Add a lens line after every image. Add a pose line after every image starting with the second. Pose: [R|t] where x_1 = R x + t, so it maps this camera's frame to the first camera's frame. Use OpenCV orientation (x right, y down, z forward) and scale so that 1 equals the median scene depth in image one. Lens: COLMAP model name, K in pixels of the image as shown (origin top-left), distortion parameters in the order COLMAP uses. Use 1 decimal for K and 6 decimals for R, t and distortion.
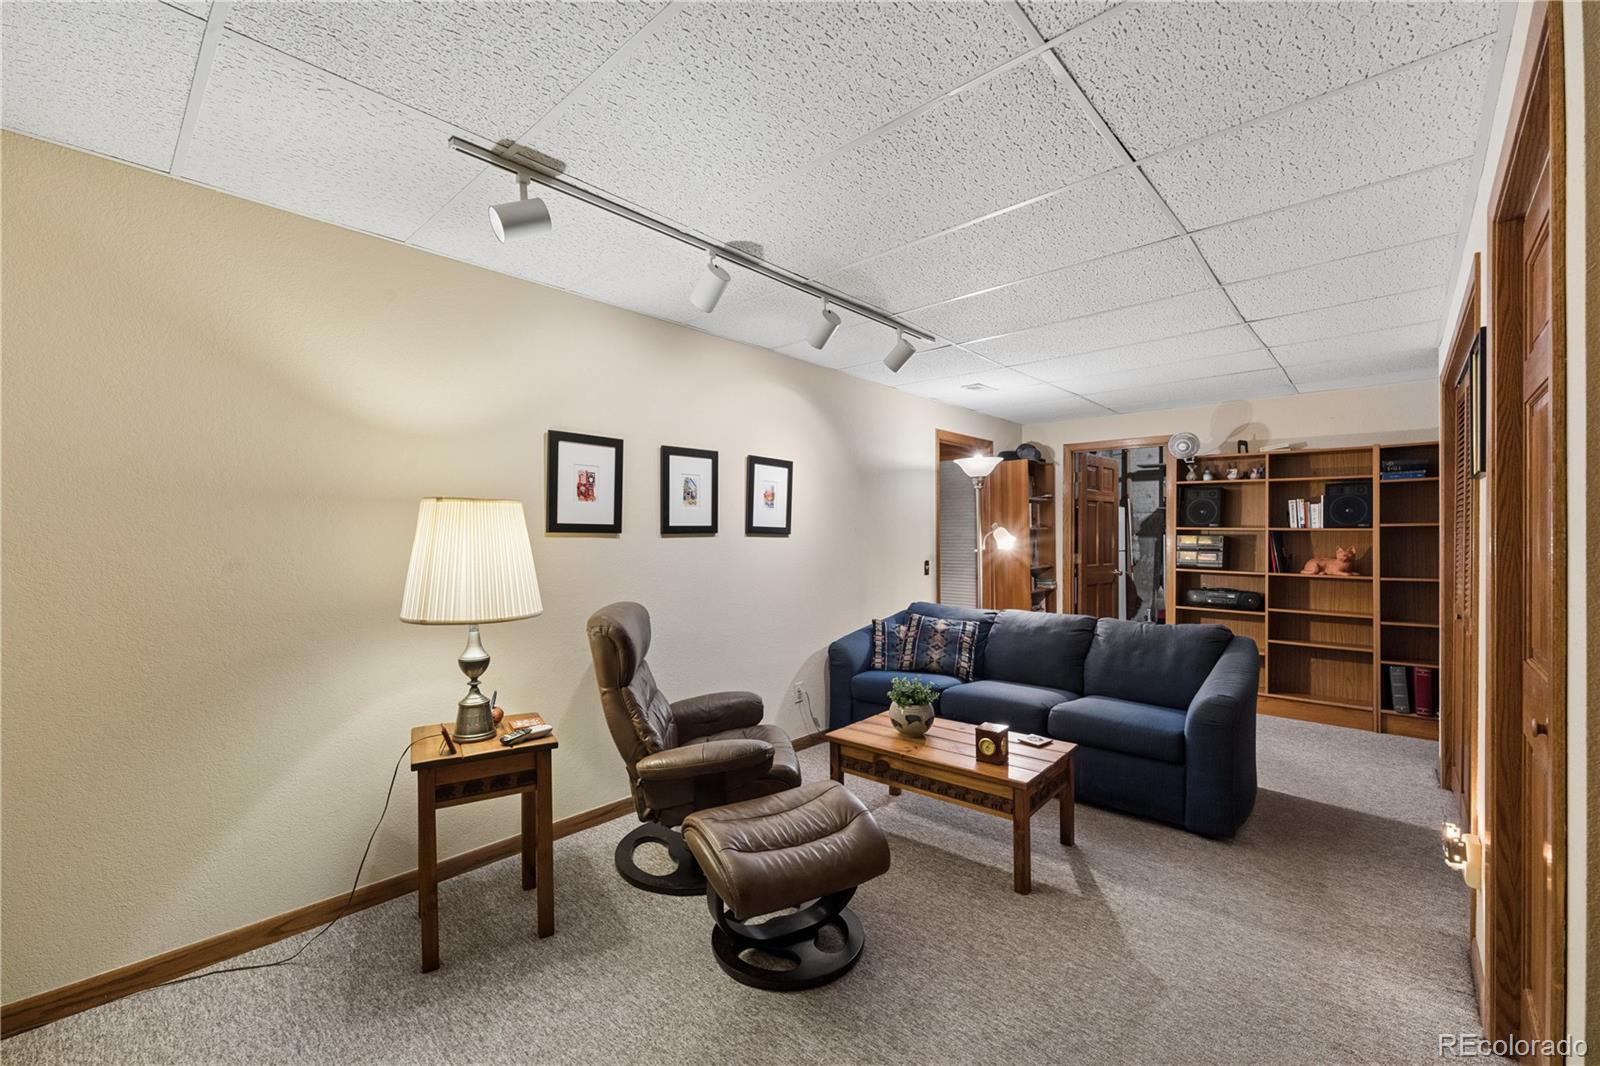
lens RADIAL K [[662.4, 0, 784.0], [0, 662.4, 533.2], [0, 0, 1]] dist [0.000544, -0.000033]
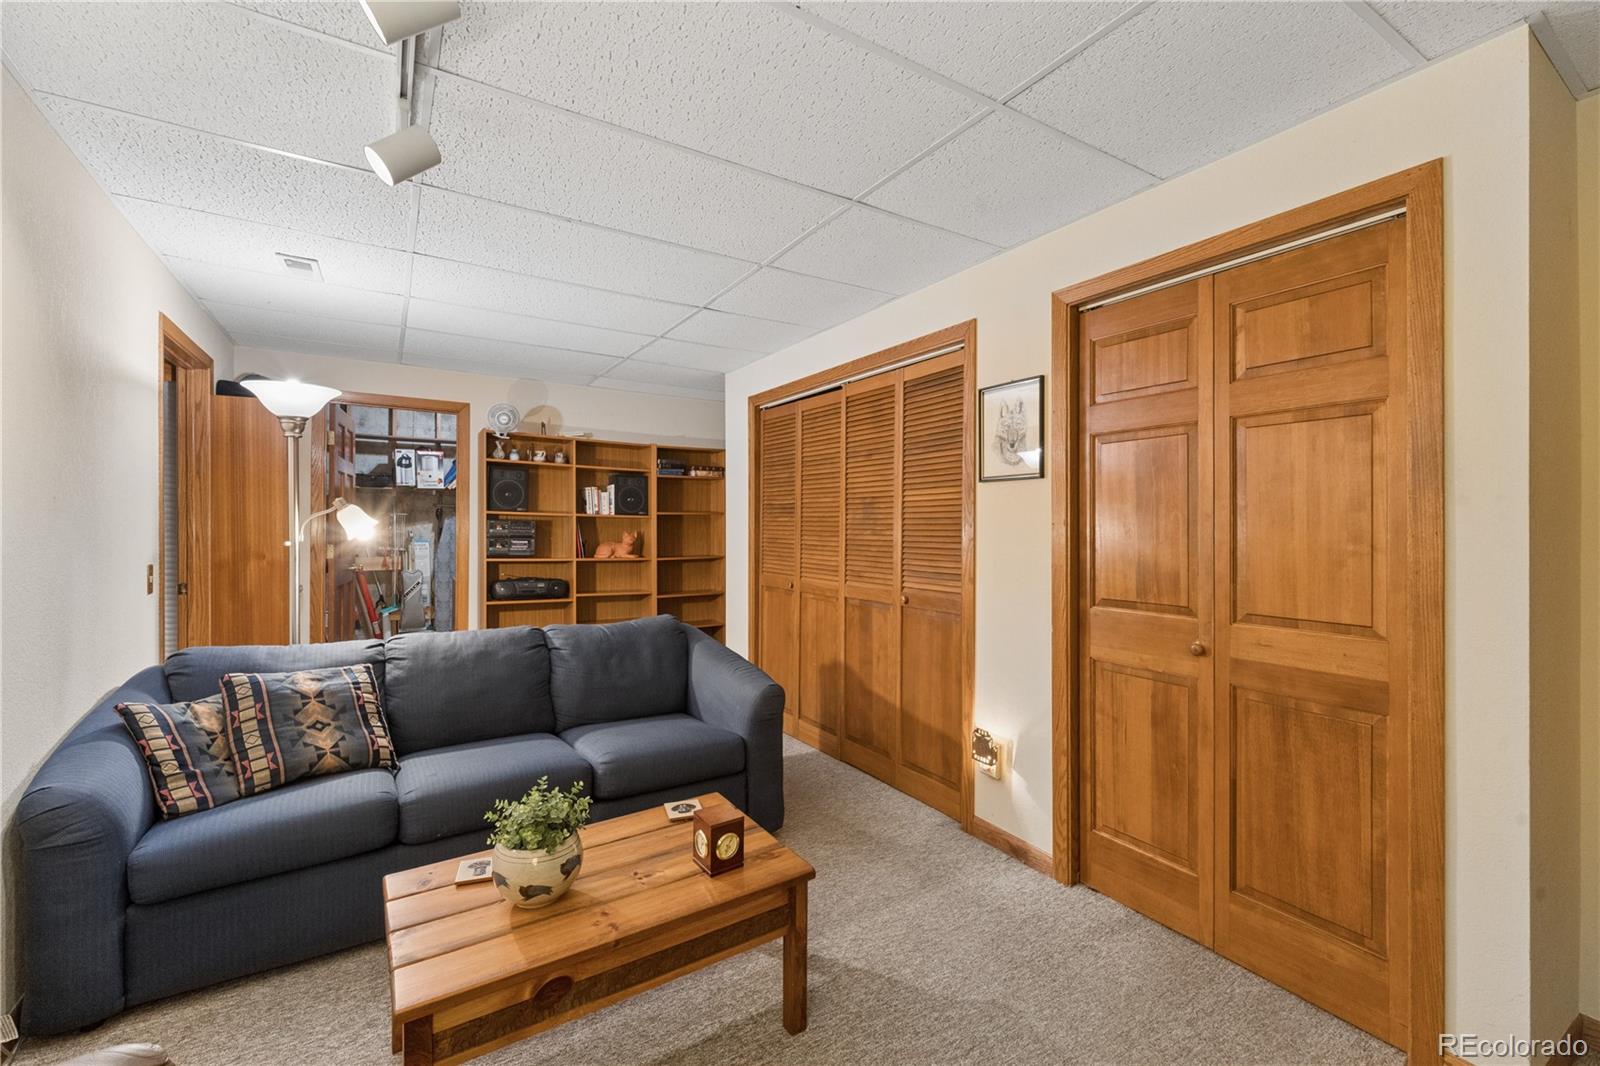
lens RADIAL K [[675.3, 0, 790.2], [0, 675.3, 521.1], [0, 0, 1]] dist [-0.000534, -0.000050]
pose [[0.256085, 0.007452, 0.966625, -0.197435], [-0.011868, 0.999919, -0.004564, 0.004694], [-0.966581, -0.010303, 0.256153, 0.486734]]
